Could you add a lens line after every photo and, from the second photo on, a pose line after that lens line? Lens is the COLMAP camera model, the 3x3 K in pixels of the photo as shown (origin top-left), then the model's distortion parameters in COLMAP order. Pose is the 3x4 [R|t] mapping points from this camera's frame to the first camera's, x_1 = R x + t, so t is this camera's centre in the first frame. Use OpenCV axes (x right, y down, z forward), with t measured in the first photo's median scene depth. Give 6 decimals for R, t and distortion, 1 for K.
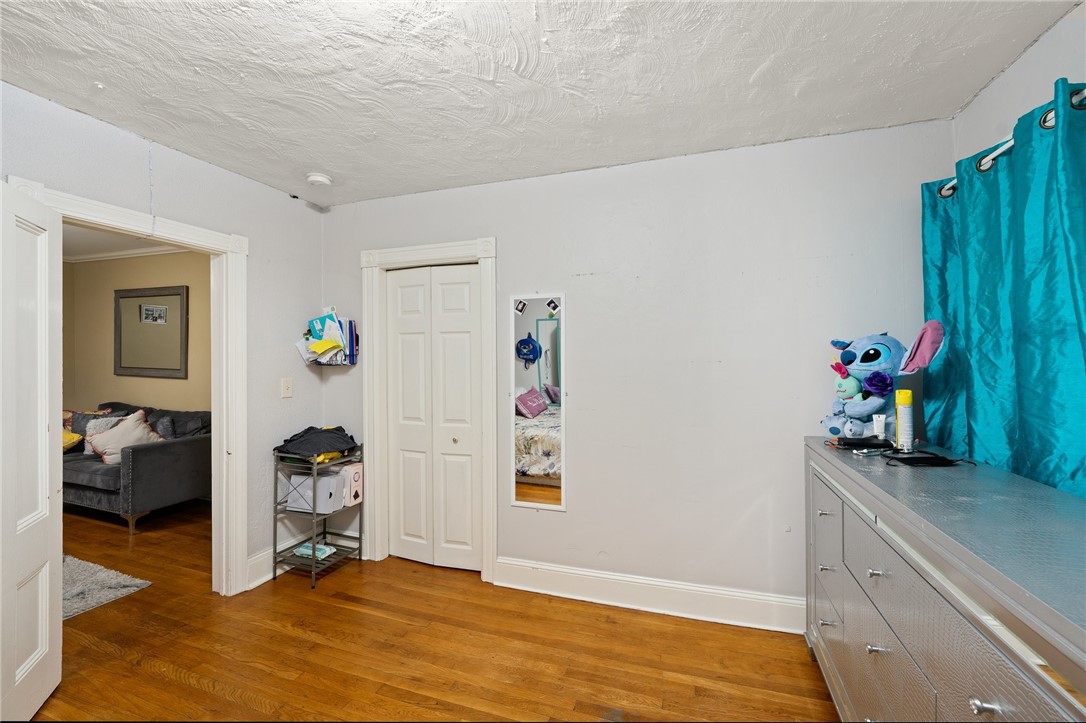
lens RADIAL K [[444.4, 0, 546.0], [0, 444.4, 357.2], [0, 0, 1]] dist [-0.024818, 0.000093]
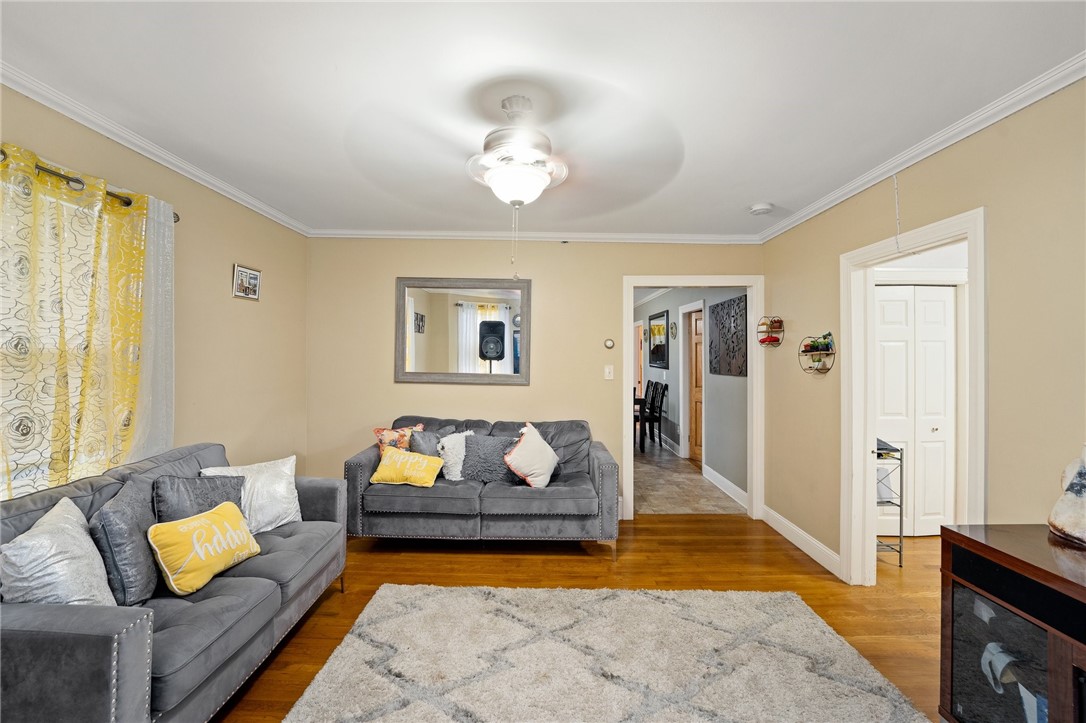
lens RADIAL K [[444.4, 0, 546.0], [0, 444.4, 357.2], [0, 0, 1]] dist [-0.024818, 0.000093]
pose [[0.947209, 0.002422, 0.320606, -1.746352], [-0.001715, 0.999995, -0.002486, -0.007338], [-0.320611, 0.001804, 0.947209, 0.230984]]
